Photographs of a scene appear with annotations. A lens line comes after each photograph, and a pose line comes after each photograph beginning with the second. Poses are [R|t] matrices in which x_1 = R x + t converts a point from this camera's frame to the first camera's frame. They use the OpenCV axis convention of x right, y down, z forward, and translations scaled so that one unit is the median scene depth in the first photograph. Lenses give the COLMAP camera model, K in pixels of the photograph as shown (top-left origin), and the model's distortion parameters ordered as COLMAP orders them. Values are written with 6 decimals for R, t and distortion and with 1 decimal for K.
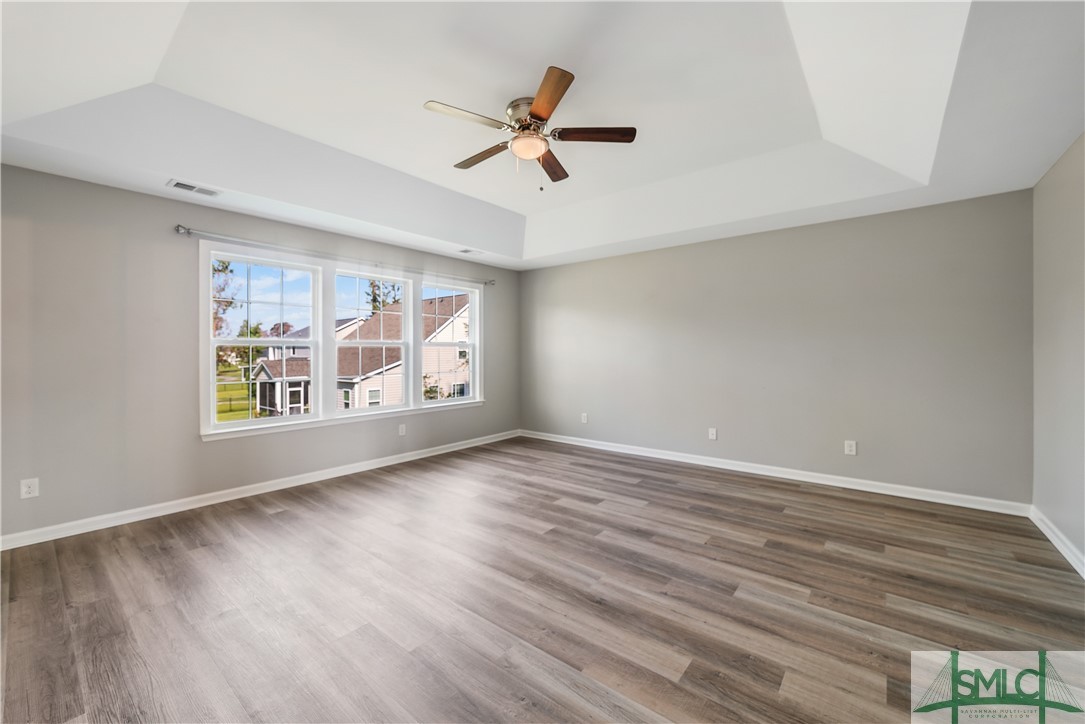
lens RADIAL K [[424.9, 0, 542.5], [0, 424.9, 362.0], [0, 0, 1]] dist [-0.000179, -0.000021]
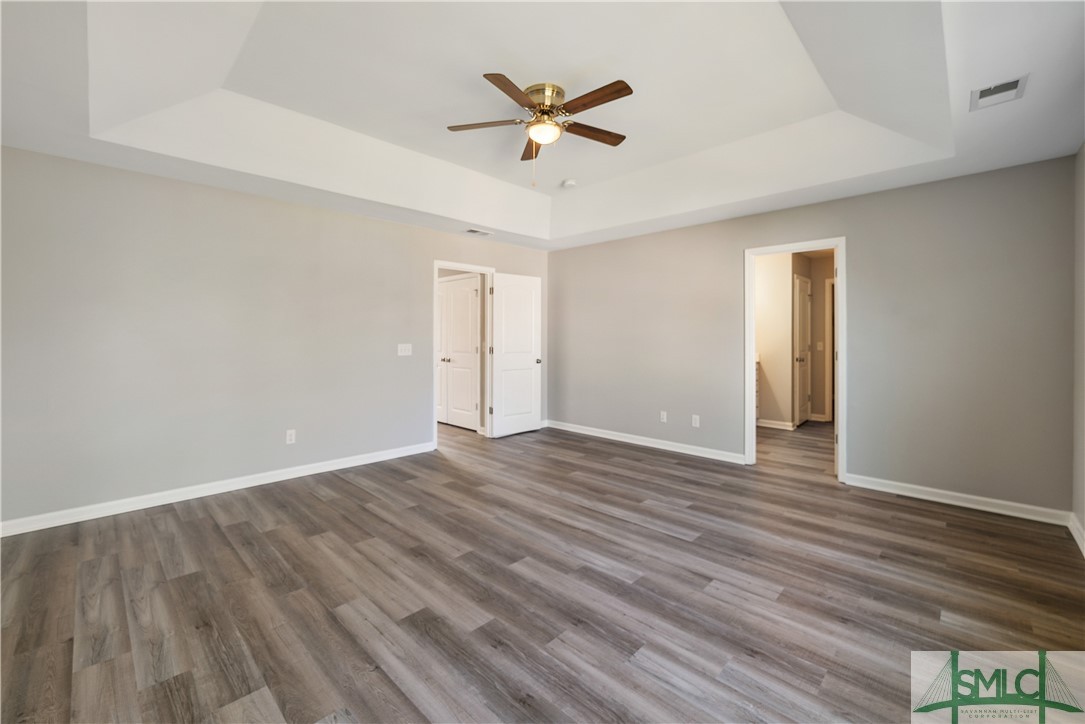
lens RADIAL K [[442.0, 0, 541.1], [0, 442.0, 331.4], [0, 0, 1]] dist [-0.000167, -0.000005]
pose [[-0.995629, 0.003744, 0.093319, -0.117650], [0.004613, 0.999948, 0.009108, -0.078331], [-0.093280, 0.009498, -0.995595, 1.912912]]
